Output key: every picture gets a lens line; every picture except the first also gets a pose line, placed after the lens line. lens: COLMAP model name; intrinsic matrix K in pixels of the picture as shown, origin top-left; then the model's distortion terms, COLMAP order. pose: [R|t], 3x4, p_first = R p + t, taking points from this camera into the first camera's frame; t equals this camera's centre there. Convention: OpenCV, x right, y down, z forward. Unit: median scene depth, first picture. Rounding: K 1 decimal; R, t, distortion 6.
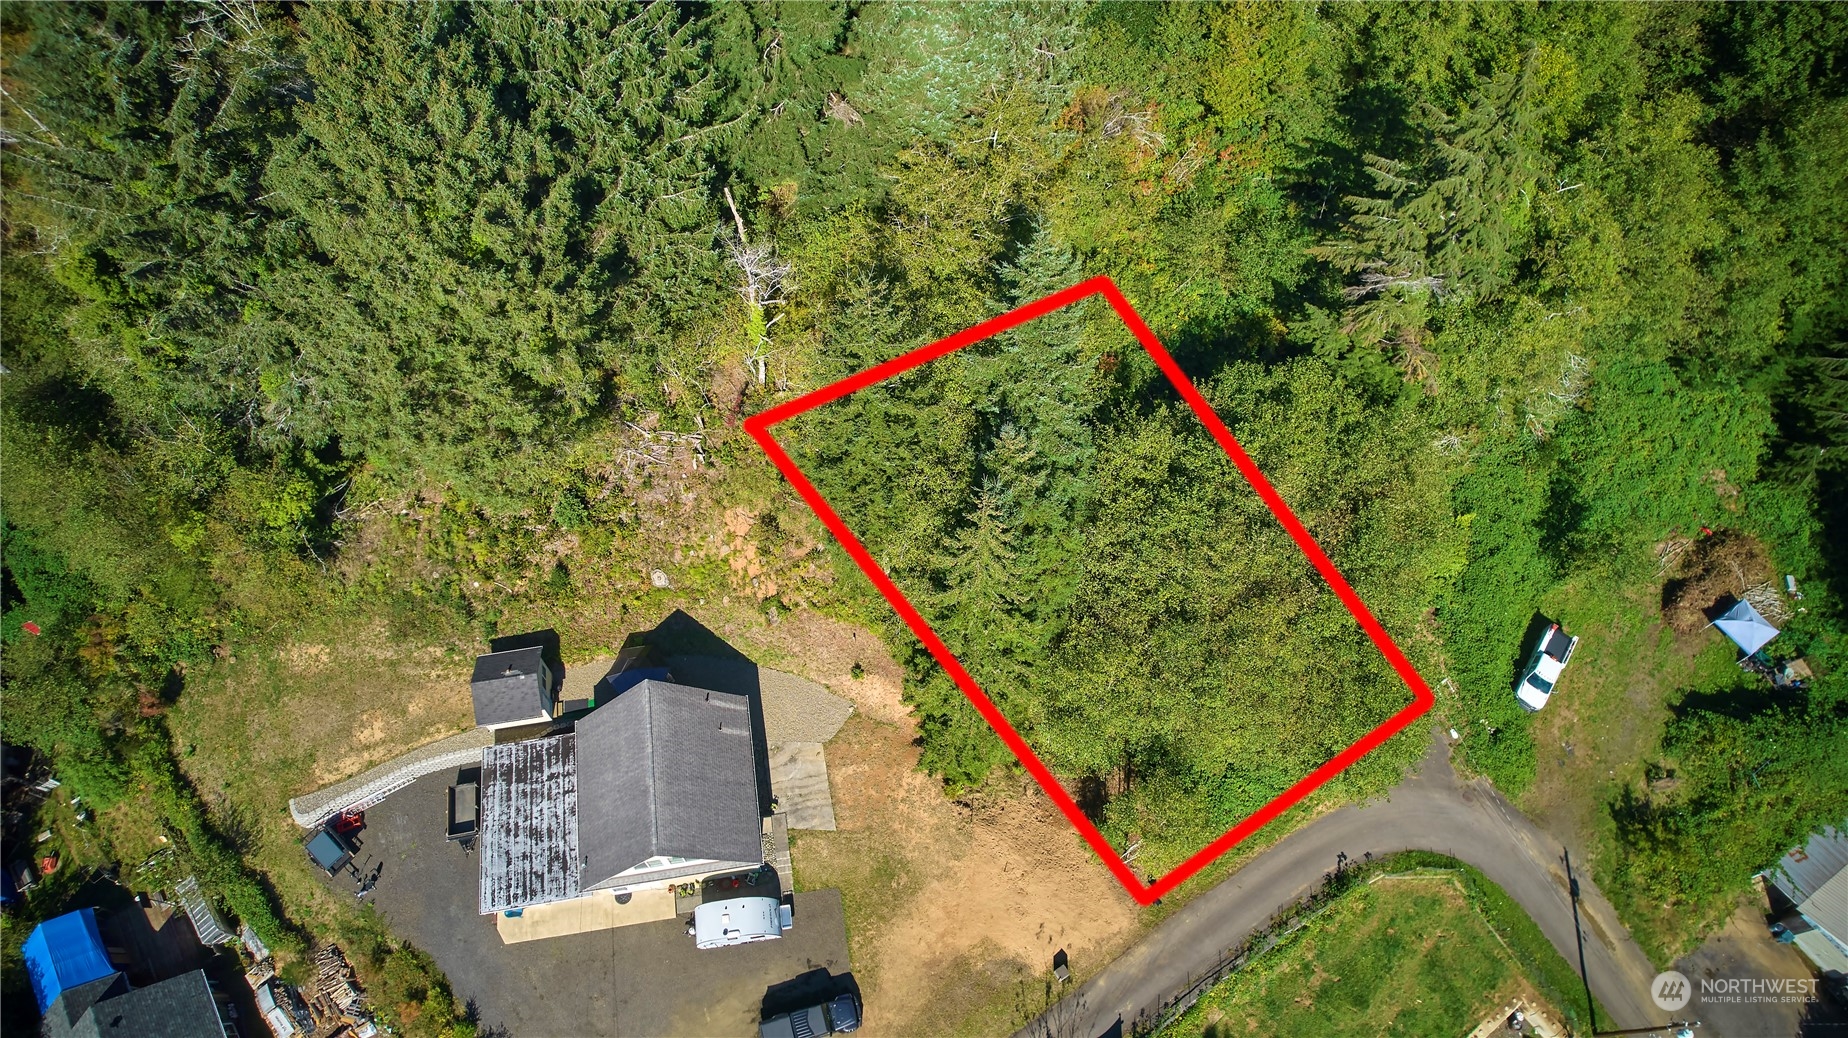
lens RADIAL K [[1174.0, 0, 929.5], [0, 1174.0, 520.6], [0, 0, 1]] dist [-0.074590, 0.071240]
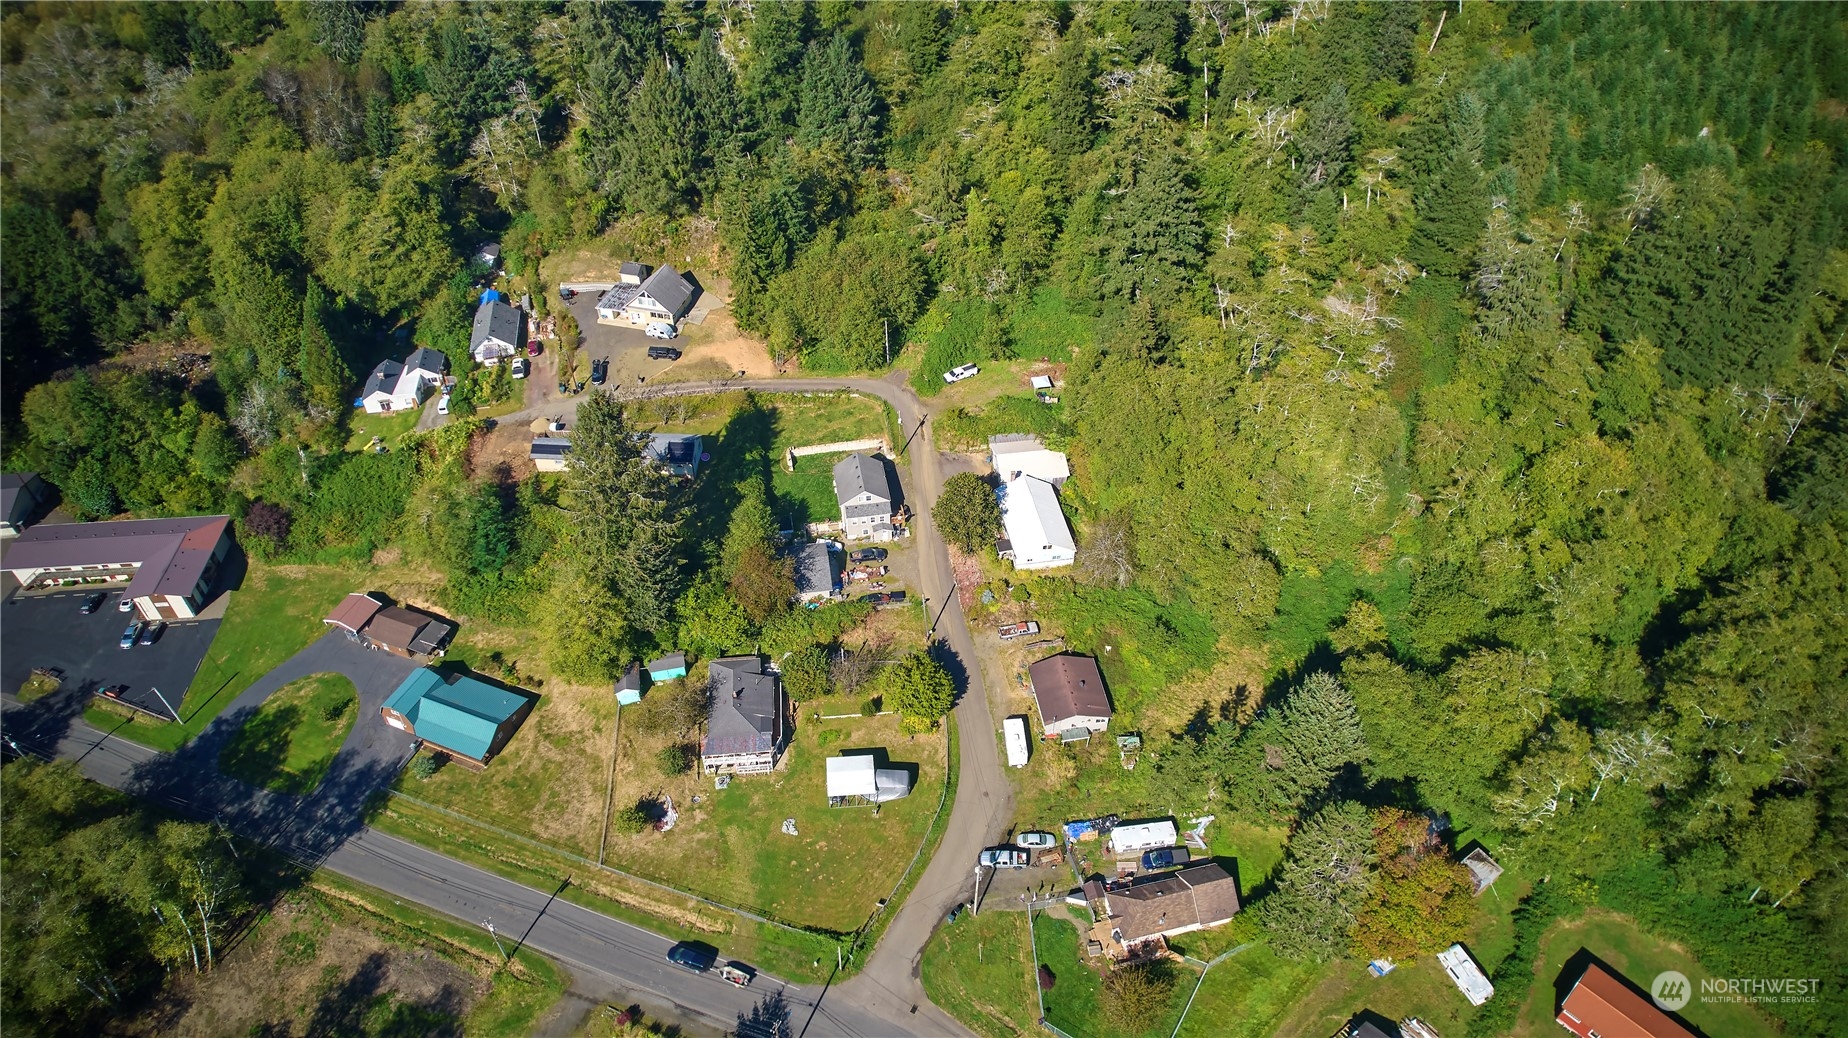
lens RADIAL K [[1174.0, 0, 929.5], [0, 1174.0, 520.6], [0, 0, 1]] dist [-0.074590, 0.071240]
pose [[0.916221, 0.275330, -0.291089, 1.510608], [-0.348325, 0.906374, -0.239071, 1.243149], [0.198012, 0.320435, 0.926344, -1.598128]]
